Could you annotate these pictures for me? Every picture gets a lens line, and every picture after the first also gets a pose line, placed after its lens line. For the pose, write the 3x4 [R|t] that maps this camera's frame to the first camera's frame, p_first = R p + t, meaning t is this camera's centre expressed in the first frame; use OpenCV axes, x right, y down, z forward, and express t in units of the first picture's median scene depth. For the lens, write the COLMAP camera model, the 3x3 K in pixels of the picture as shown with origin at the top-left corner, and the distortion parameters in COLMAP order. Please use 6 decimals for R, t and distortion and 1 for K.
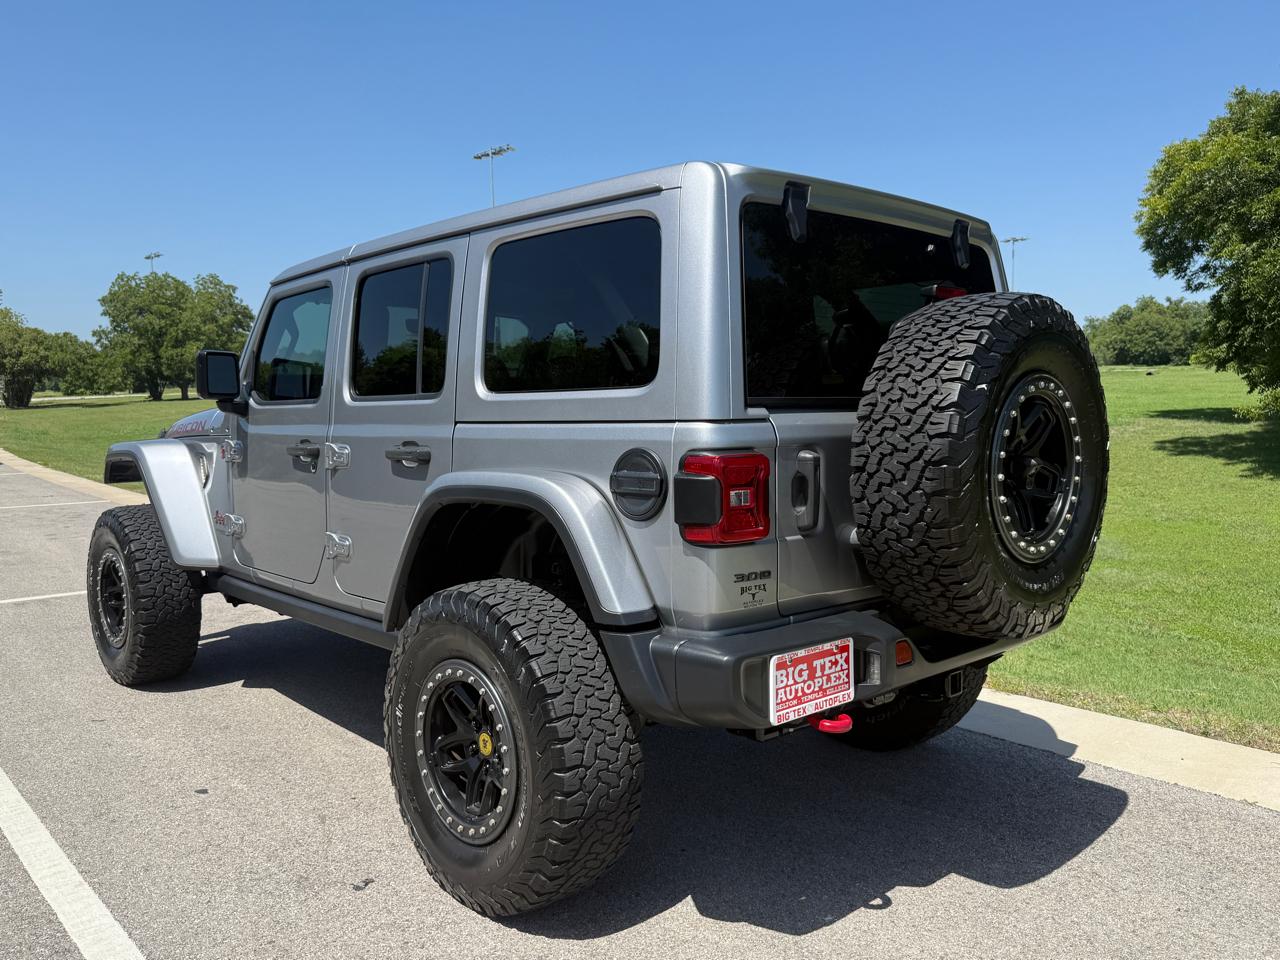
lens RADIAL K [[1008.0, 0, 632.1], [0, 1008.0, 484.8], [0, 0, 1]] dist [0.058877, -0.089892]
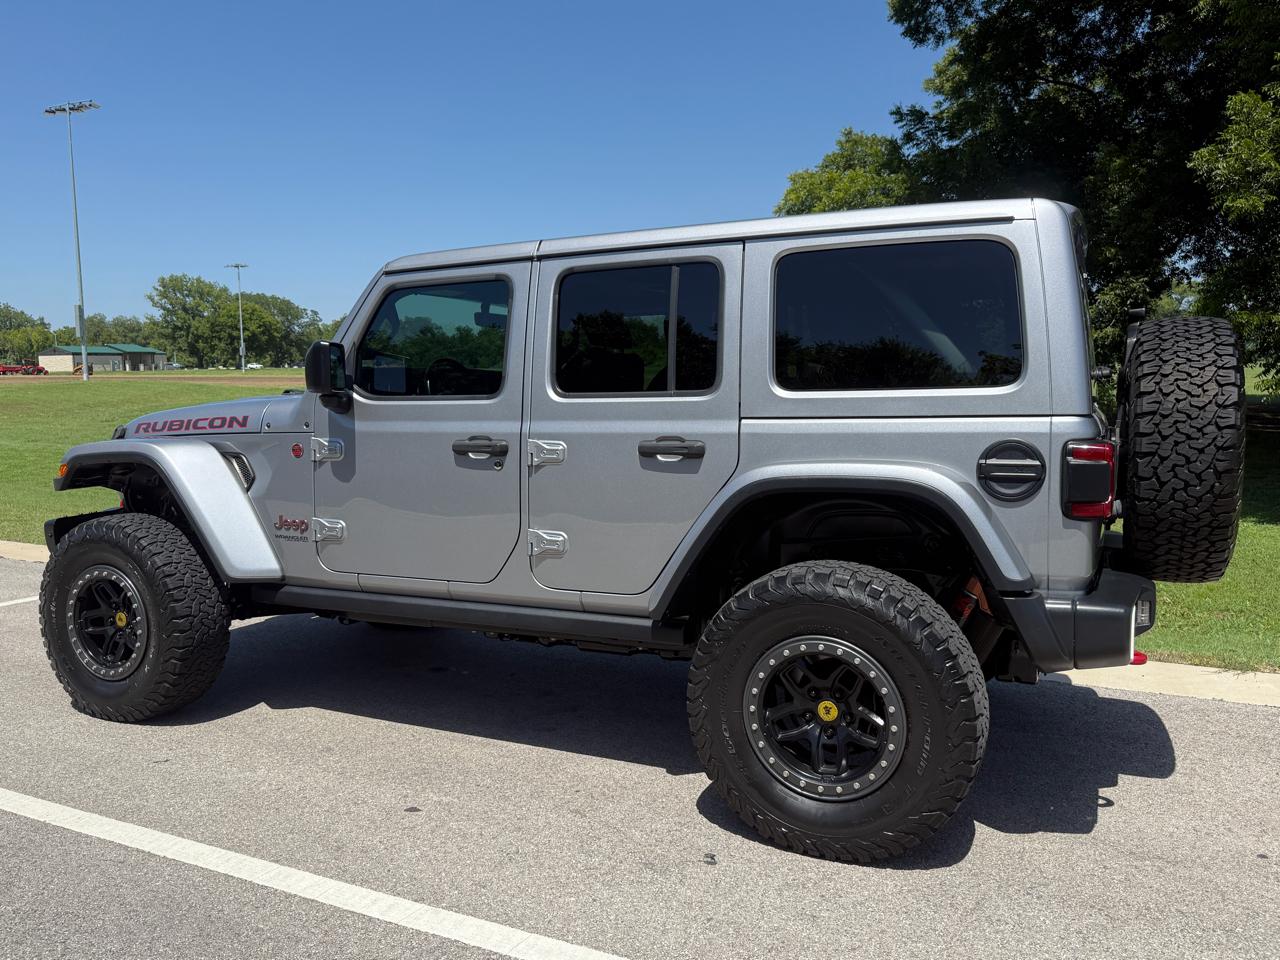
lens RADIAL K [[1008.0, 0, 635.8], [0, 1008.0, 481.2], [0, 0, 1]] dist [0.058877, -0.089892]
pose [[0.925720, -0.027300, 0.377223, -0.637038], [0.025840, 0.999626, 0.008931, -0.007170], [-0.377325, 0.001480, 0.926080, 0.051469]]
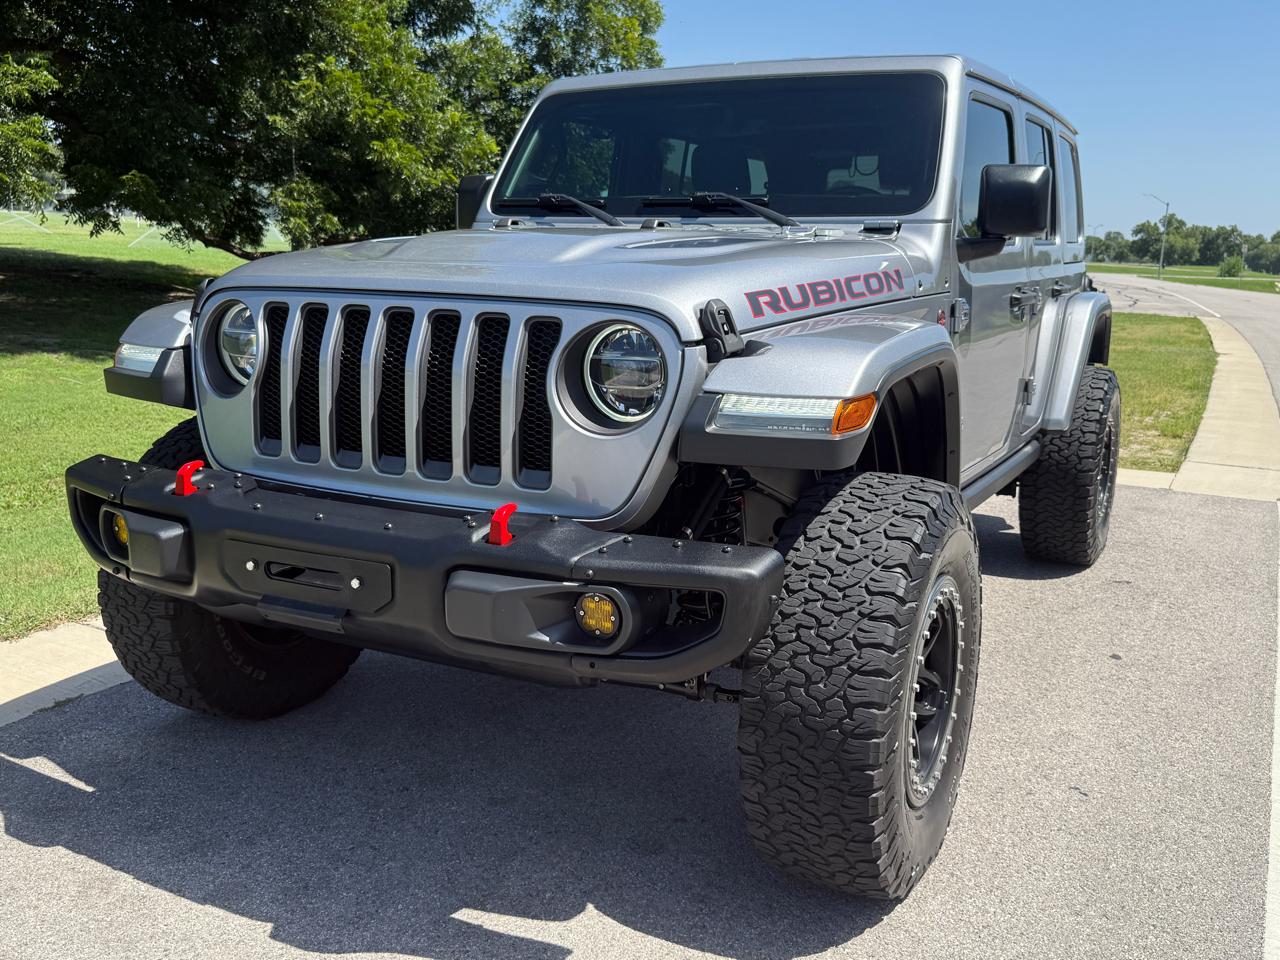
lens RADIAL K [[1166.0, 0, 644.7], [0, 1166.0, 487.2], [0, 0, 1]] dist [0.018460, 0.000000]
pose [[-0.331004, -0.189121, 0.924484, -1.396182], [0.058443, 0.973721, 0.220118, -0.137805], [-0.941818, 0.126890, -0.311252, 1.919014]]
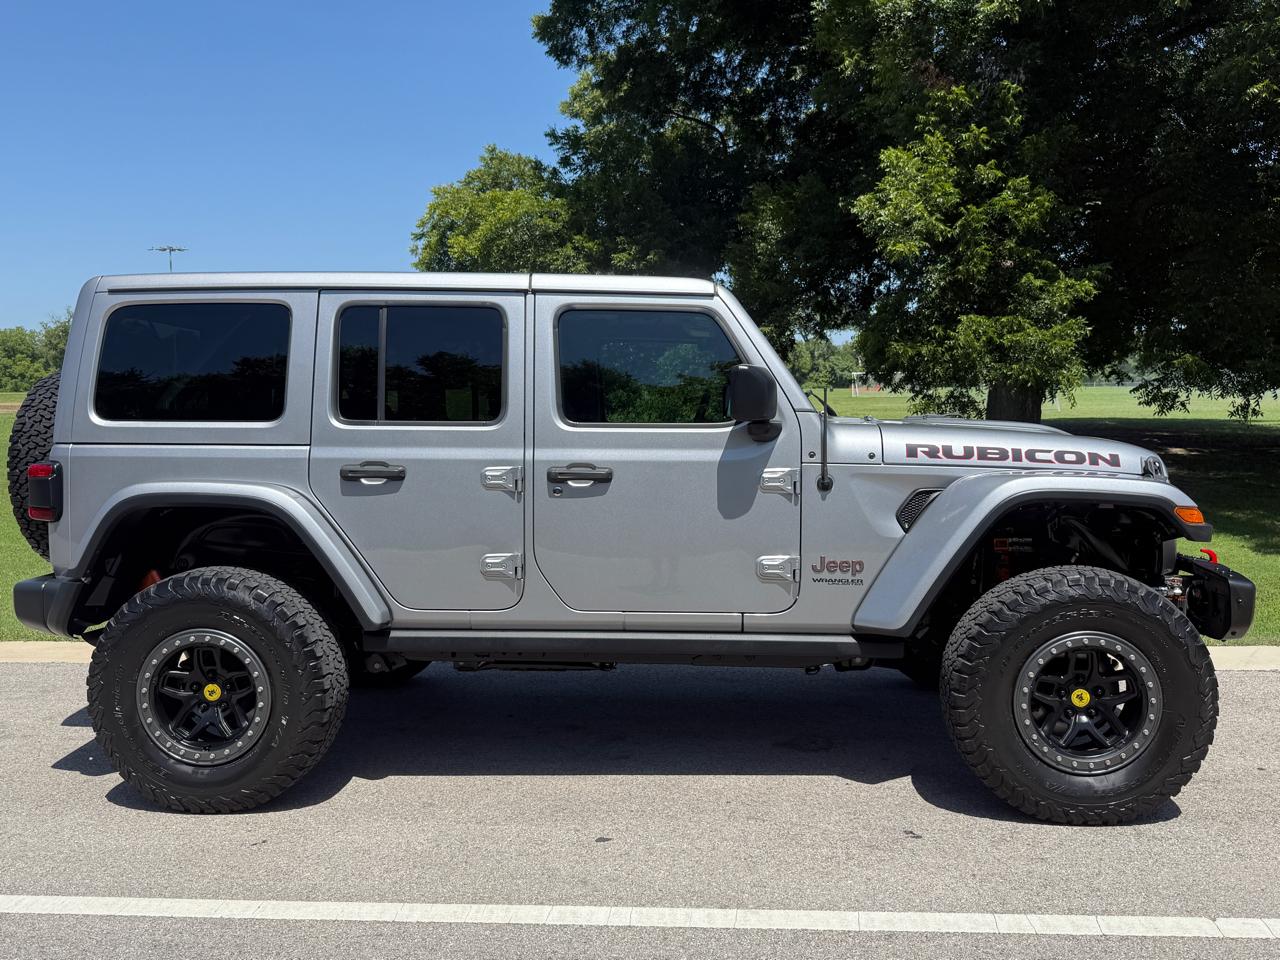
lens RADIAL K [[1097.8, 0, 635.8], [0, 1097.8, 481.6], [0, 0, 1]] dist [0.076636, -0.120196]
pose [[0.714848, -0.041682, 0.698036, -1.210734], [0.063932, 0.997937, -0.005881, -0.023185], [-0.696351, 0.048831, 0.716038, 0.253542]]
